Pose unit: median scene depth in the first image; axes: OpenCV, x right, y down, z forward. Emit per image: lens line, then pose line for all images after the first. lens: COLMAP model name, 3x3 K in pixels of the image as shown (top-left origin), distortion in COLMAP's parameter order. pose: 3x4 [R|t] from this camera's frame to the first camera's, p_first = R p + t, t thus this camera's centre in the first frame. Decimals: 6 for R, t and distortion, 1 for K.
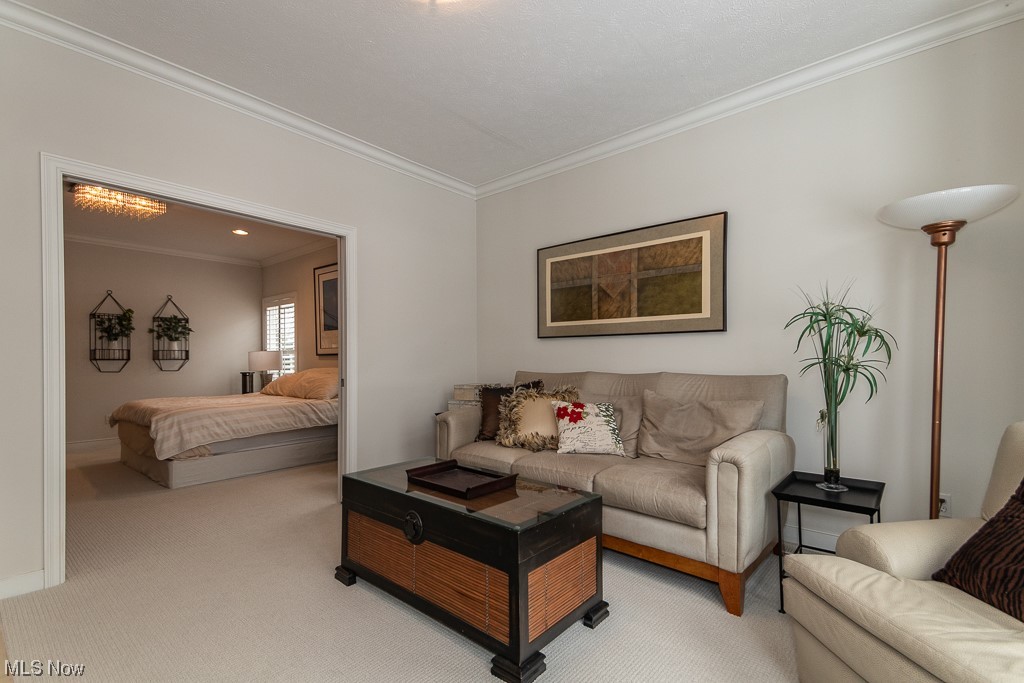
lens RADIAL K [[468.5, 0, 514.8], [0, 468.5, 352.2], [0, 0, 1]] dist [0.003136, -0.000129]
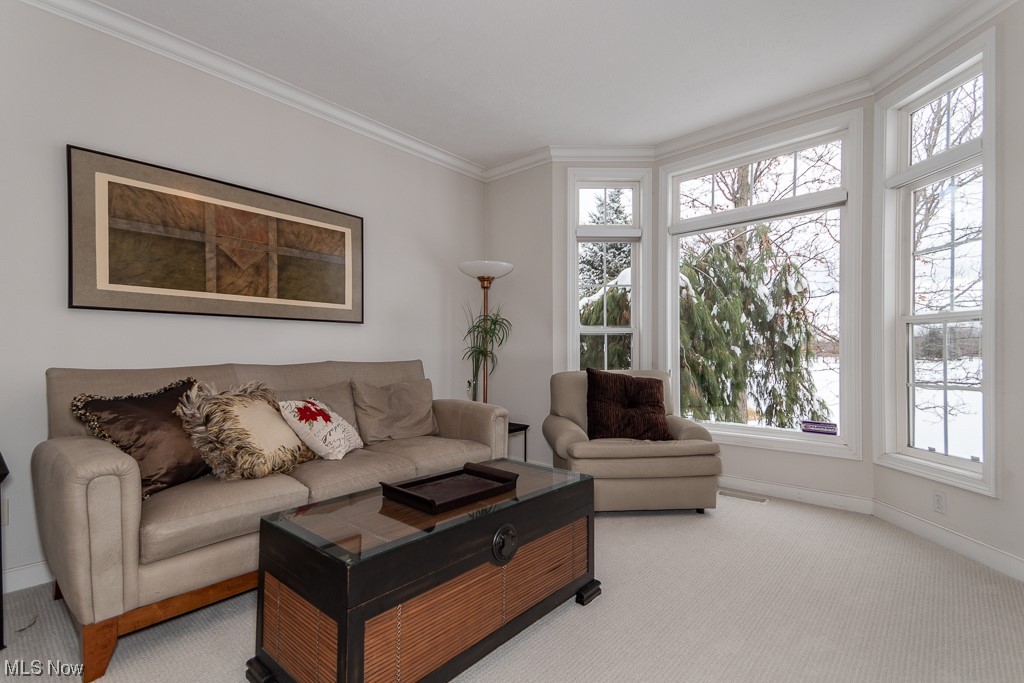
lens RADIAL K [[468.5, 0, 515.1], [0, 468.5, 349.1], [0, 0, 1]] dist [0.003136, -0.000129]
pose [[-0.004405, 0.017033, 0.999845, -0.588798], [-0.012044, 0.999781, -0.017085, 0.026514], [-0.999918, -0.012117, -0.004199, 0.561695]]
